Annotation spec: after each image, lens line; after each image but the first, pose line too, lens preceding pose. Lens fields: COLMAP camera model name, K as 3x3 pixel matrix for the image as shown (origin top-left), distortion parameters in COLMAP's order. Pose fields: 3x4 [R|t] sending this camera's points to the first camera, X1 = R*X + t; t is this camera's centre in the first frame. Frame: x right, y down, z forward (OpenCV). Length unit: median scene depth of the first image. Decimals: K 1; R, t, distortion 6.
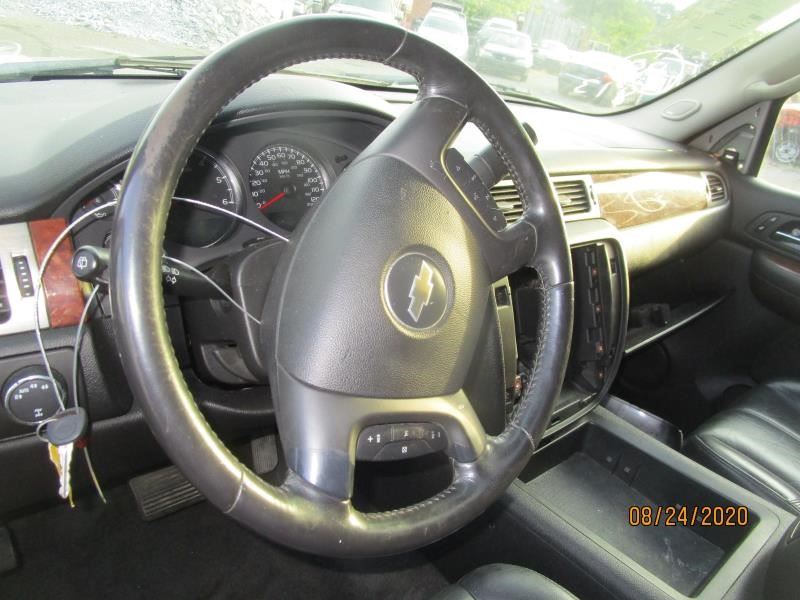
lens RADIAL K [[574.4, 0, 397.8], [0, 574.4, 296.7], [0, 0, 1]] dist [-0.014665, 0.002029]
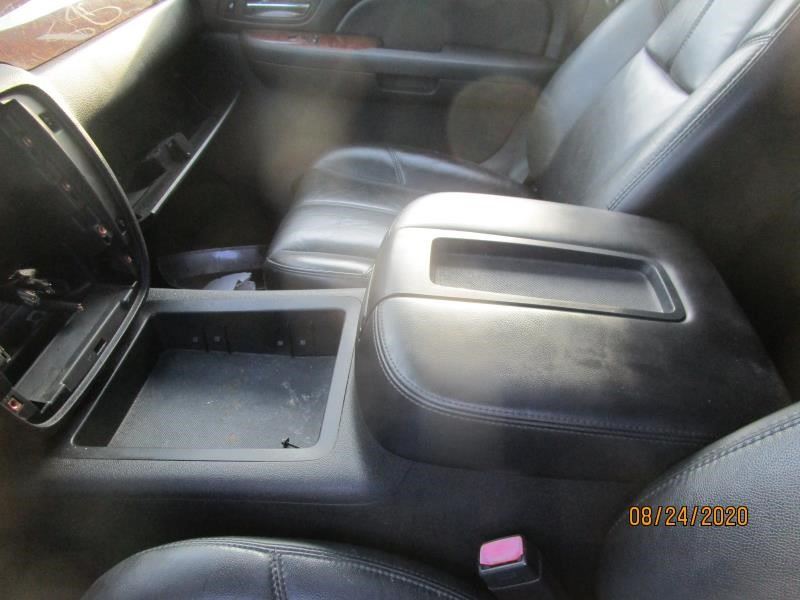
lens RADIAL K [[574.4, 0, 399.2], [0, 574.4, 302.0], [0, 0, 1]] dist [-0.014665, 0.002029]
pose [[0.685650, -0.560536, 0.464417, 0.216125], [0.413797, 0.825020, 0.384856, 0.037875], [-0.598879, -0.071702, 0.797623, 0.153018]]
